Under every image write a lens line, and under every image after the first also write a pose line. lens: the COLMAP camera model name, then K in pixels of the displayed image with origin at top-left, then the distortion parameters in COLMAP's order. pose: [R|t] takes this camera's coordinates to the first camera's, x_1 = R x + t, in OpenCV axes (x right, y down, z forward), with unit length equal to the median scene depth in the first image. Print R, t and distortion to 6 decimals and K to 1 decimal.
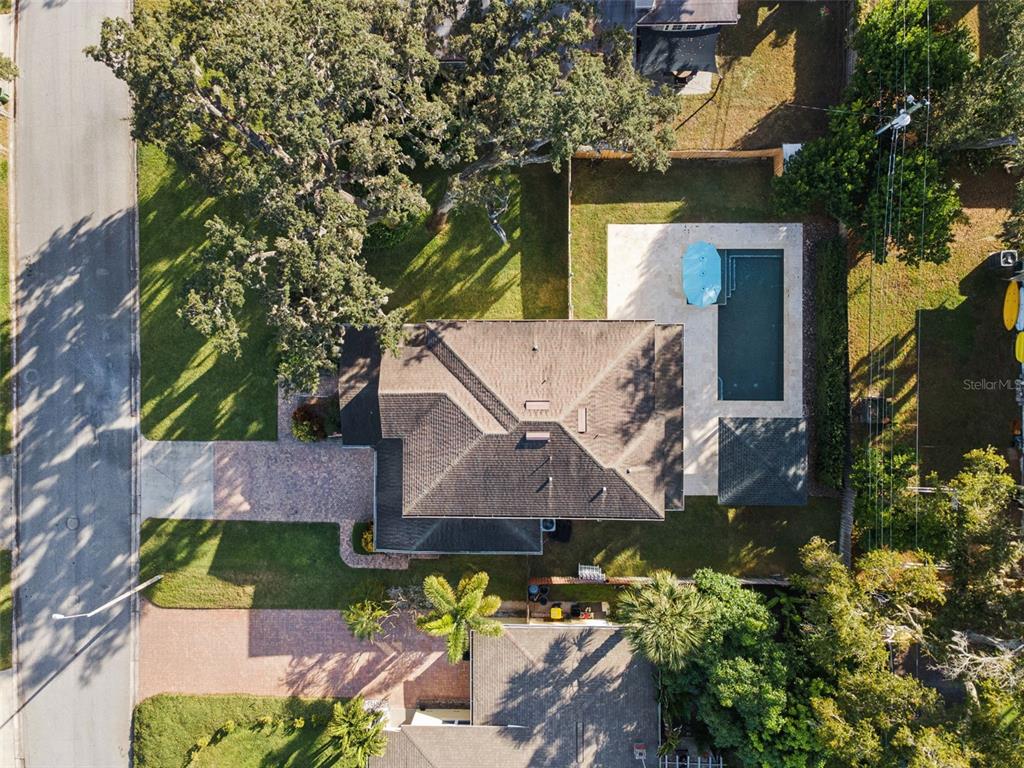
lens RADIAL K [[789.0, 0, 512.0], [0, 789.0, 384.0], [0, 0, 1]] dist [0.034244, 0.041878]
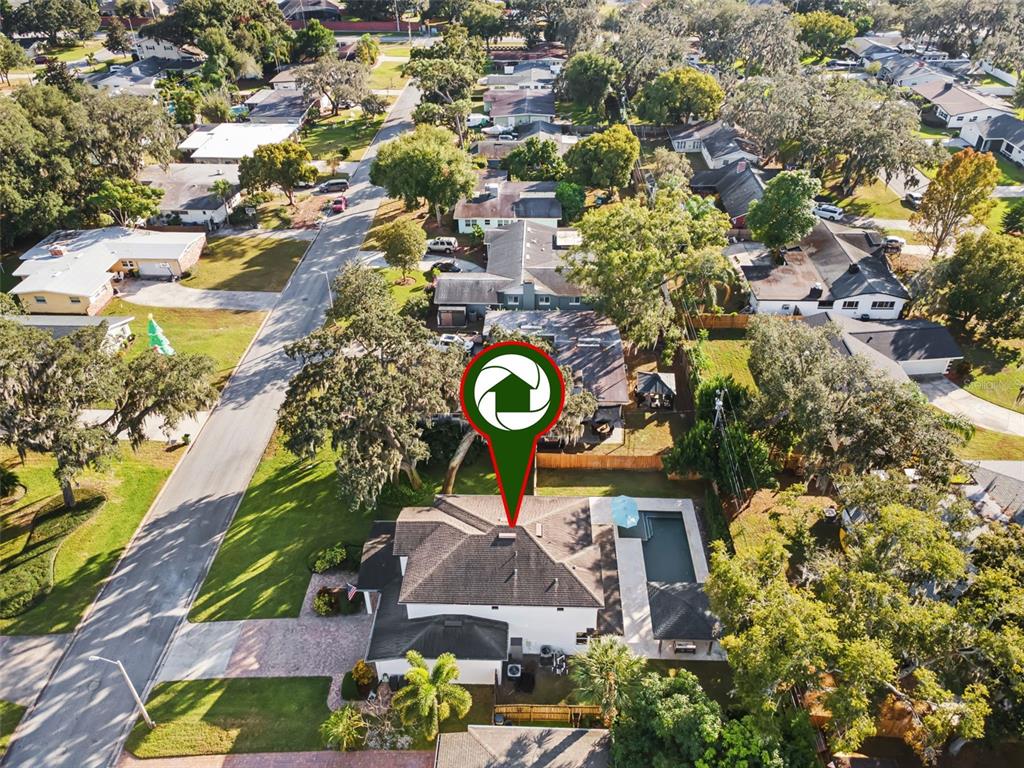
lens RADIAL K [[789.0, 0, 512.0], [0, 789.0, 384.0], [0, 0, 1]] dist [0.034244, 0.041878]
pose [[0.999218, 0.034617, -0.019092, 0.048275], [-0.035101, 0.554703, -0.831308, 0.887671], [-0.018187, 0.831328, 0.555485, 0.003465]]
